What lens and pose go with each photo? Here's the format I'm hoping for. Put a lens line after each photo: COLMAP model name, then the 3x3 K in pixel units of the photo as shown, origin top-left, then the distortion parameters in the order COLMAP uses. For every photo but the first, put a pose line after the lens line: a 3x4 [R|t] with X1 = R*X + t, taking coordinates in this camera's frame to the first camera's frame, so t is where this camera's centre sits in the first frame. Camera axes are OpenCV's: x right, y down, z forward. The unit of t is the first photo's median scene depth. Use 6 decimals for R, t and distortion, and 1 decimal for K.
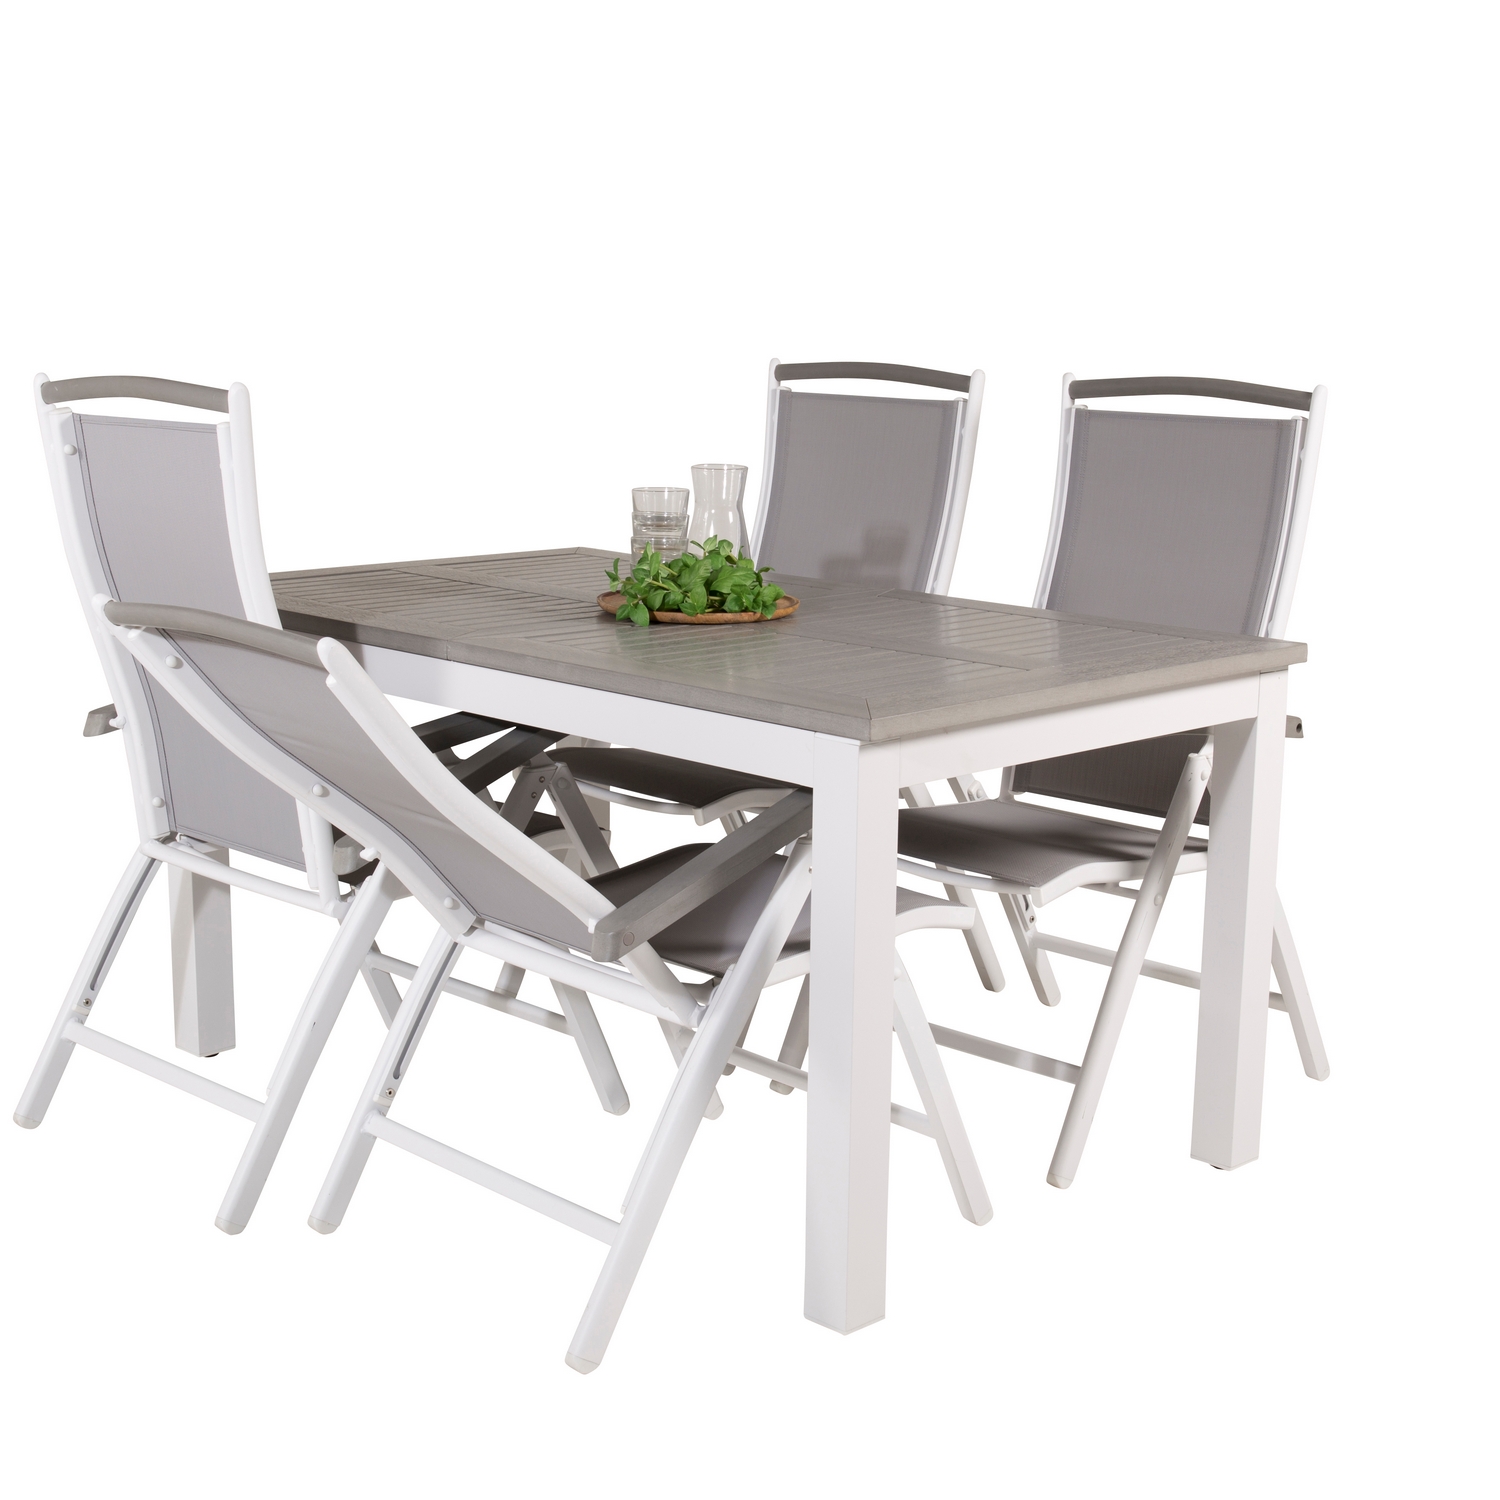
lens RADIAL K [[2353.1, 0, 750.0], [0, 2353.1, 750.0], [0, 0, 1]] dist [0.011874, 0.016995]
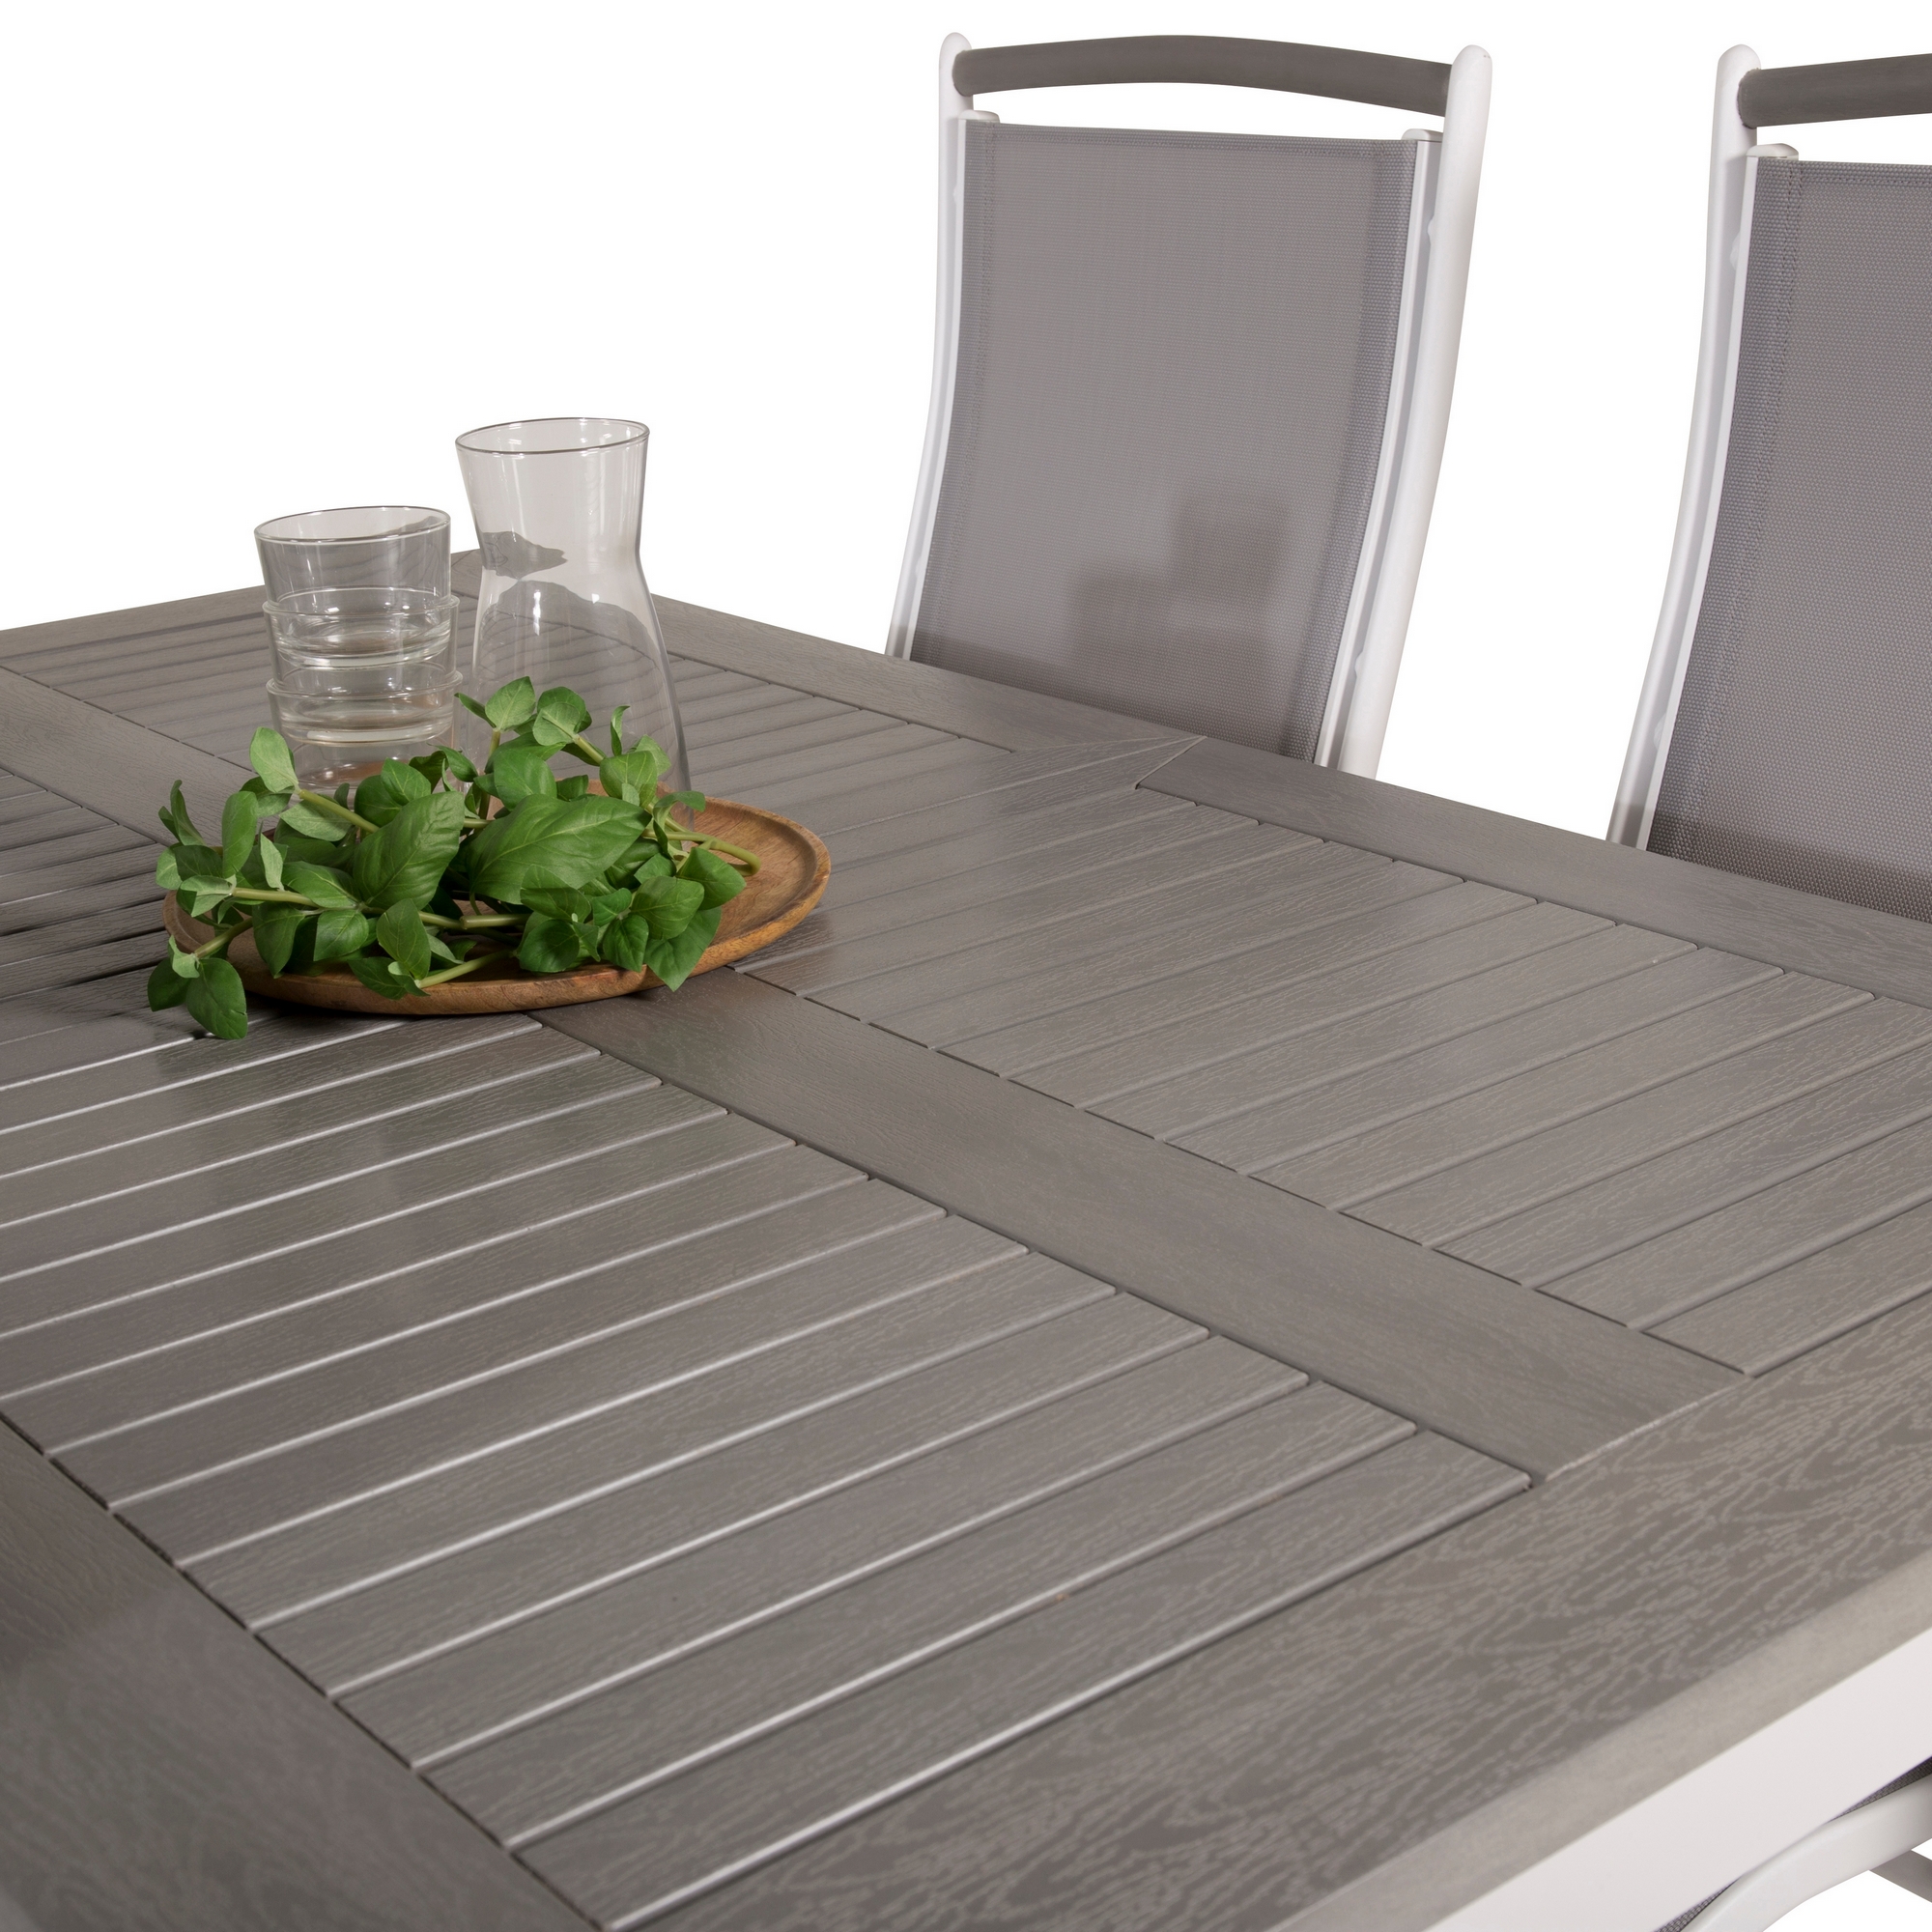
lens RADIAL K [[3030.8, 0, 966.0], [0, 3030.8, 966.0], [0, 0, 1]] dist [0.011874, 0.016995]
pose [[0.992984, -0.014122, -0.117402, 0.076702], [0.030347, 0.990024, 0.137589, -0.095056], [0.114288, -0.140187, 0.983507, 0.555587]]
